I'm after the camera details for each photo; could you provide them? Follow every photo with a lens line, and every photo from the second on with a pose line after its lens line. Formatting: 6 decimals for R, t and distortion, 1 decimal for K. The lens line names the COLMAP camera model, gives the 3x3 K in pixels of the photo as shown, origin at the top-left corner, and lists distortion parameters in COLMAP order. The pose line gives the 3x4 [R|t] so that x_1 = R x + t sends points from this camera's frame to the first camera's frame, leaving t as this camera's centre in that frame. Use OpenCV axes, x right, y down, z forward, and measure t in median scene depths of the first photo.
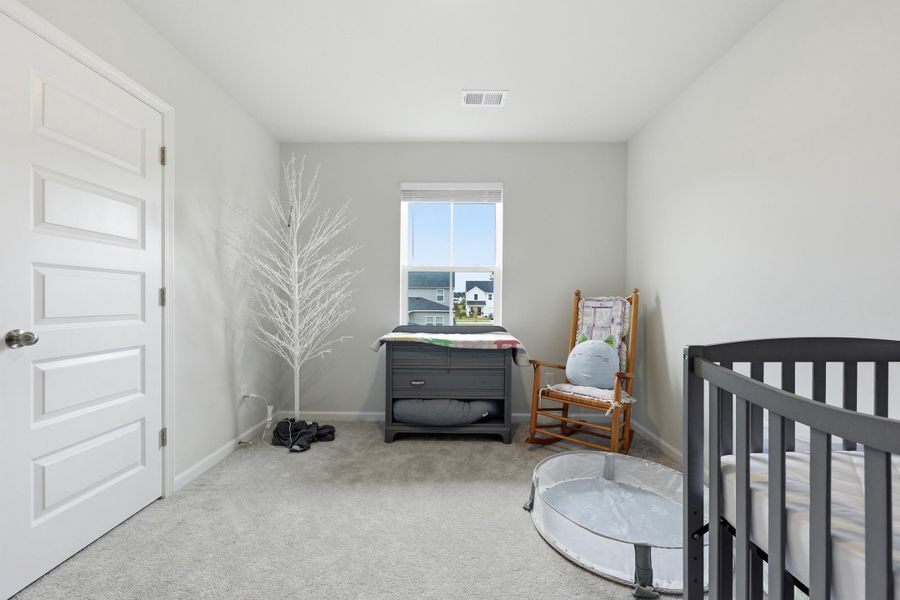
lens RADIAL K [[367.7, 0, 446.2], [0, 367.7, 300.2], [0, 0, 1]] dist [0.002874, 0.000267]
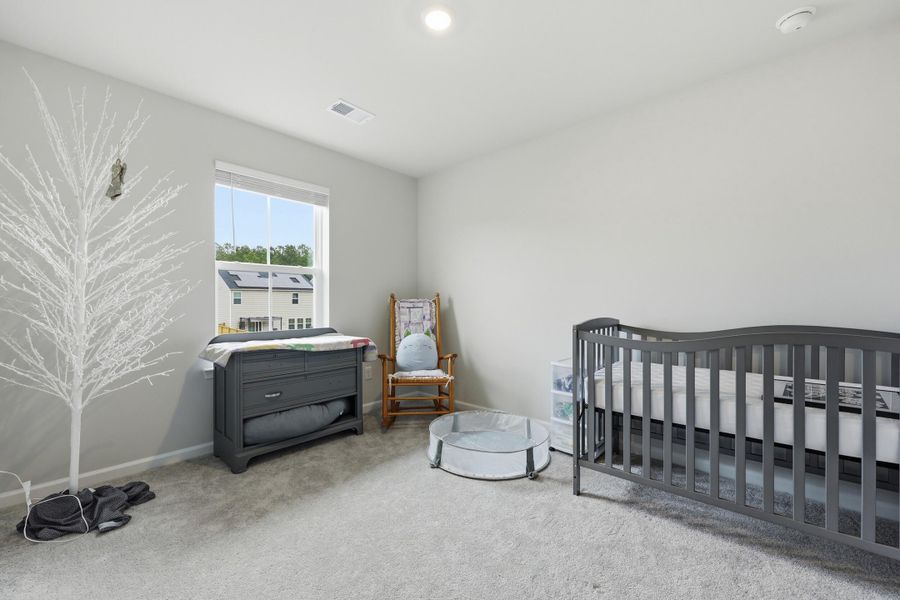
lens RADIAL K [[367.7, 0, 446.2], [0, 367.7, 300.2], [0, 0, 1]] dist [0.002874, 0.000267]
pose [[0.663857, -0.002587, 0.747855, -0.473611], [0.007244, 0.999969, -0.002971, -0.001406], [-0.747824, 0.007390, 0.663856, 0.086597]]
